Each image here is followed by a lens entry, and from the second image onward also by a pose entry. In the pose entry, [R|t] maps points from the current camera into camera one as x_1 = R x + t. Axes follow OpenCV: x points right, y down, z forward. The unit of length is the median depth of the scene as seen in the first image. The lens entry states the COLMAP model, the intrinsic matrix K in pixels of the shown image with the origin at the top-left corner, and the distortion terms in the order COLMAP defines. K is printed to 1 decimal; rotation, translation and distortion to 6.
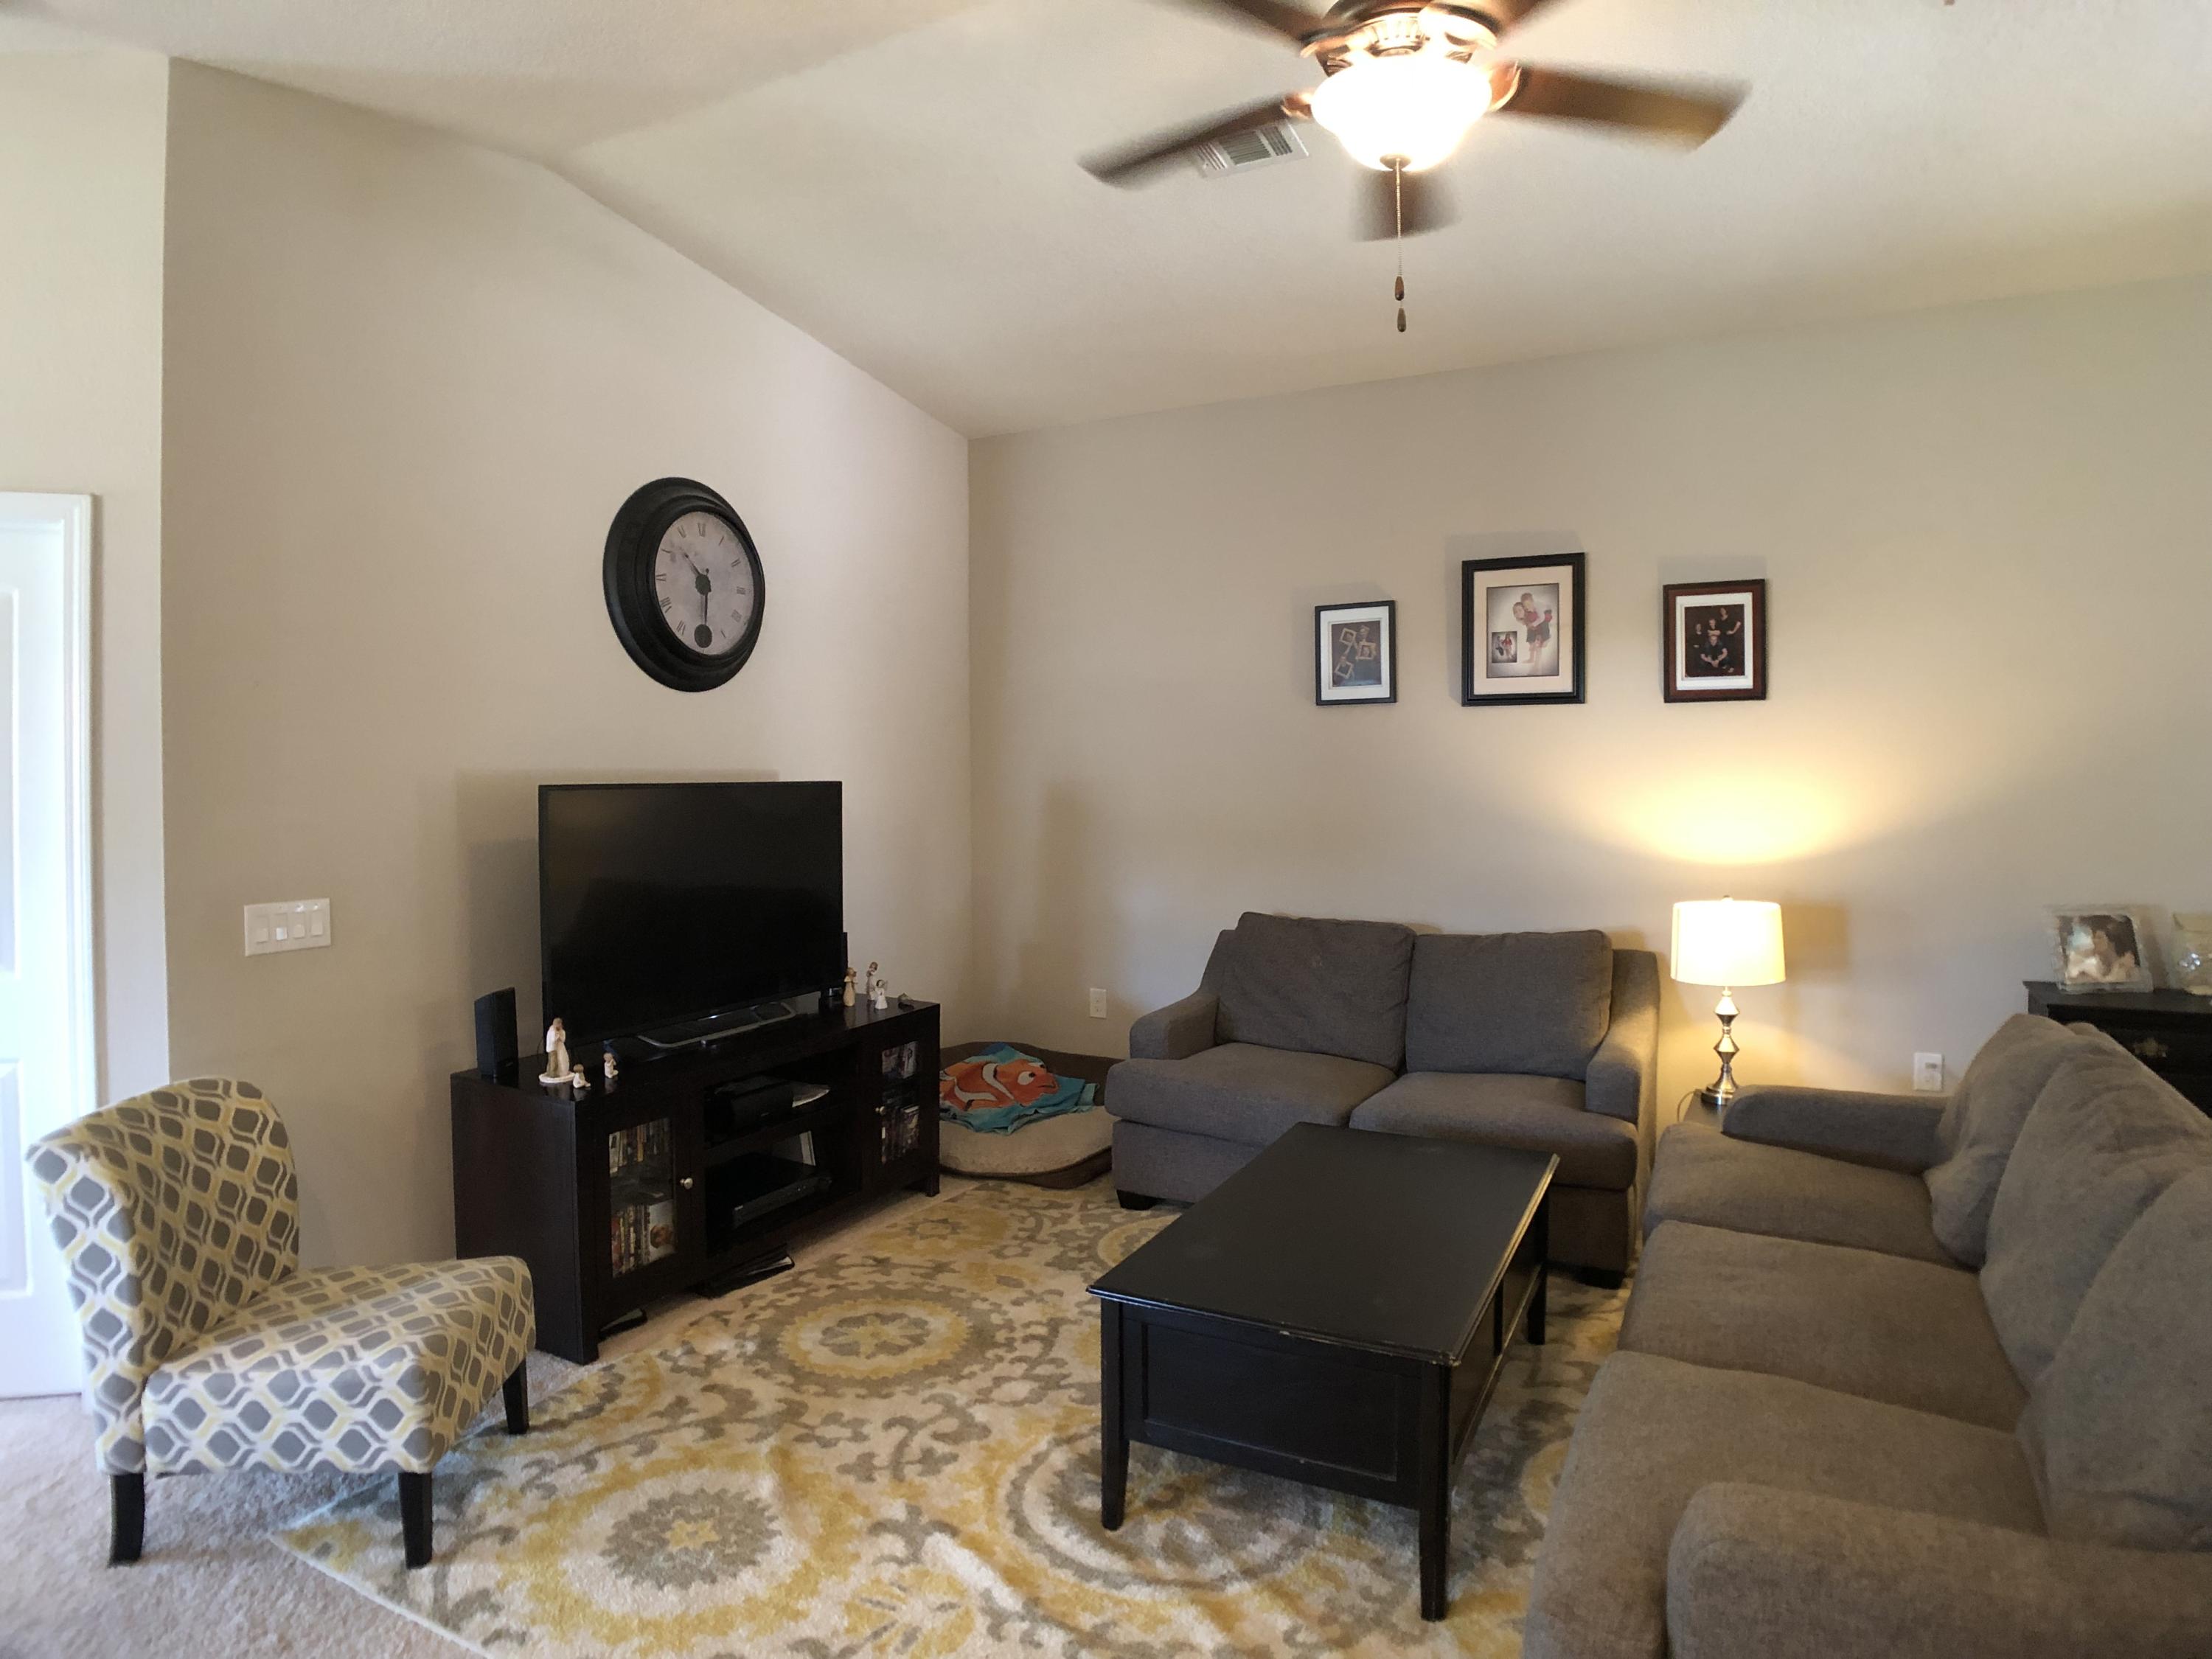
lens RADIAL K [[1268.4, 0, 1087.3], [0, 1268.4, 823.0], [0, 0, 1]] dist [-0.060639, -0.005401]
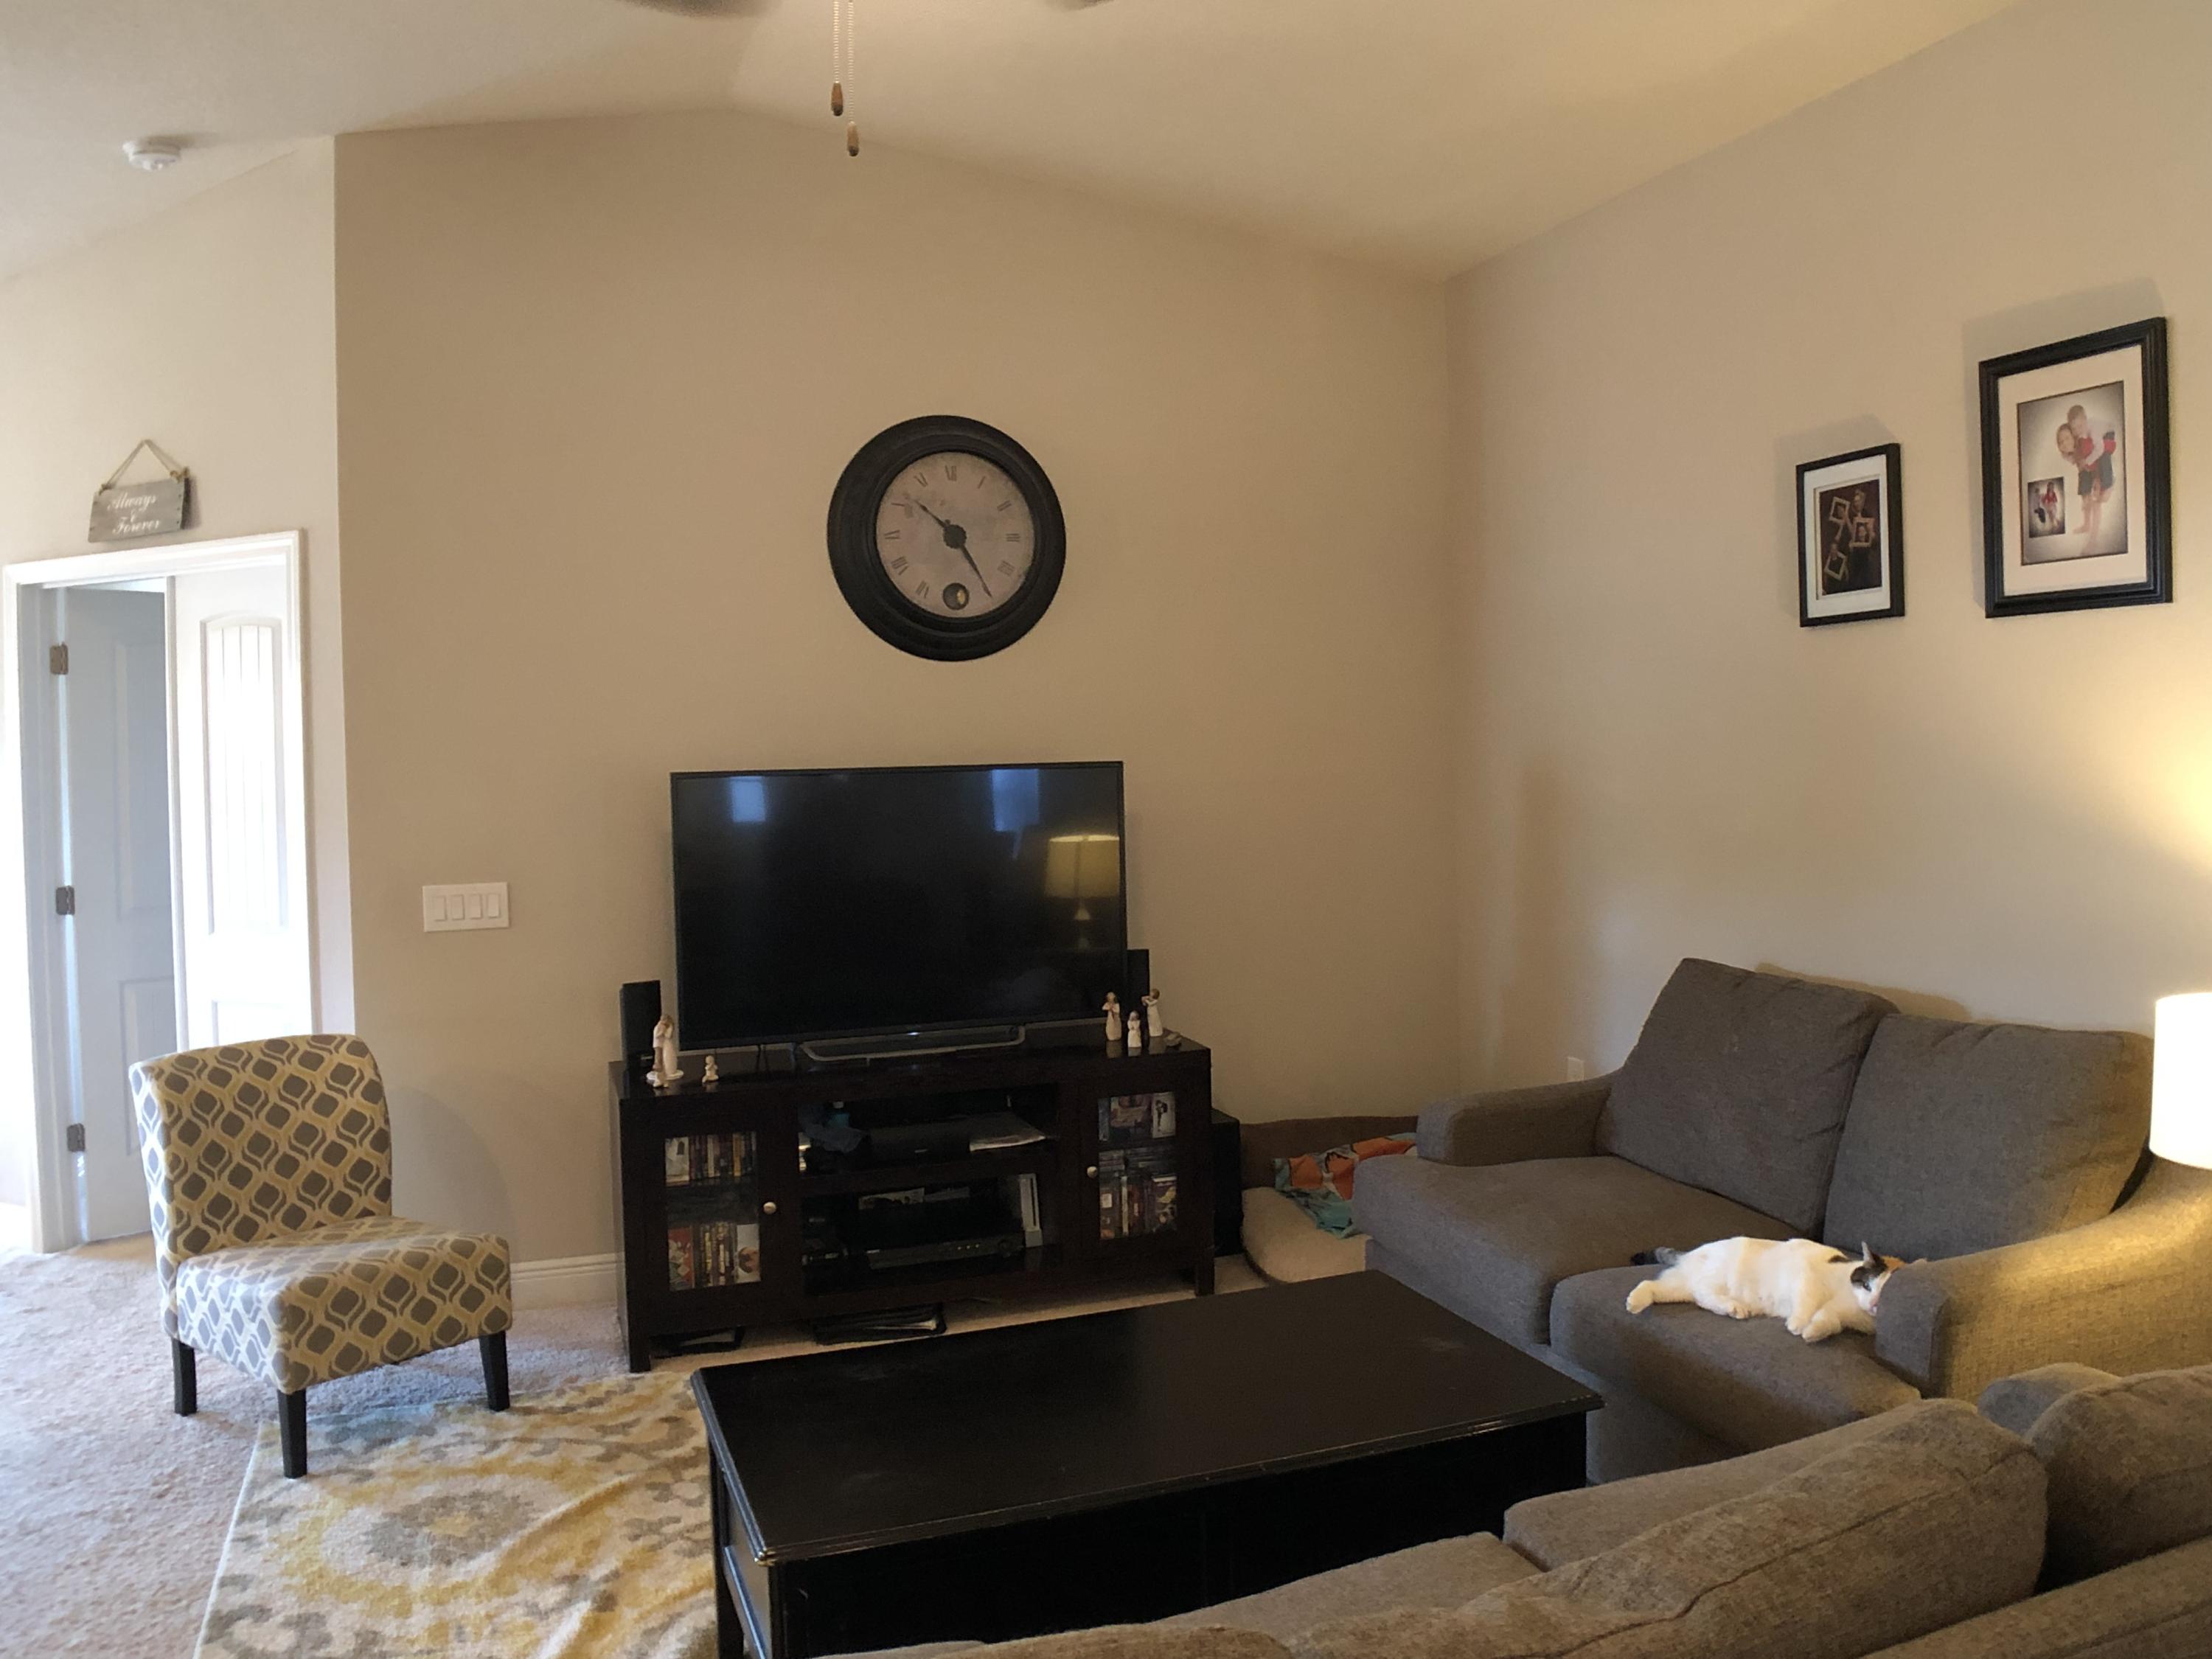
lens RADIAL K [[1709.6, 0, 1112.5], [0, 1709.6, 818.1], [0, 0, 1]] dist [-0.064758, -0.040507]
pose [[0.747111, 0.013215, -0.664568, 0.523445], [-0.005041, 0.999886, 0.014216, -0.012066], [0.664680, -0.007271, 0.747092, 0.185953]]
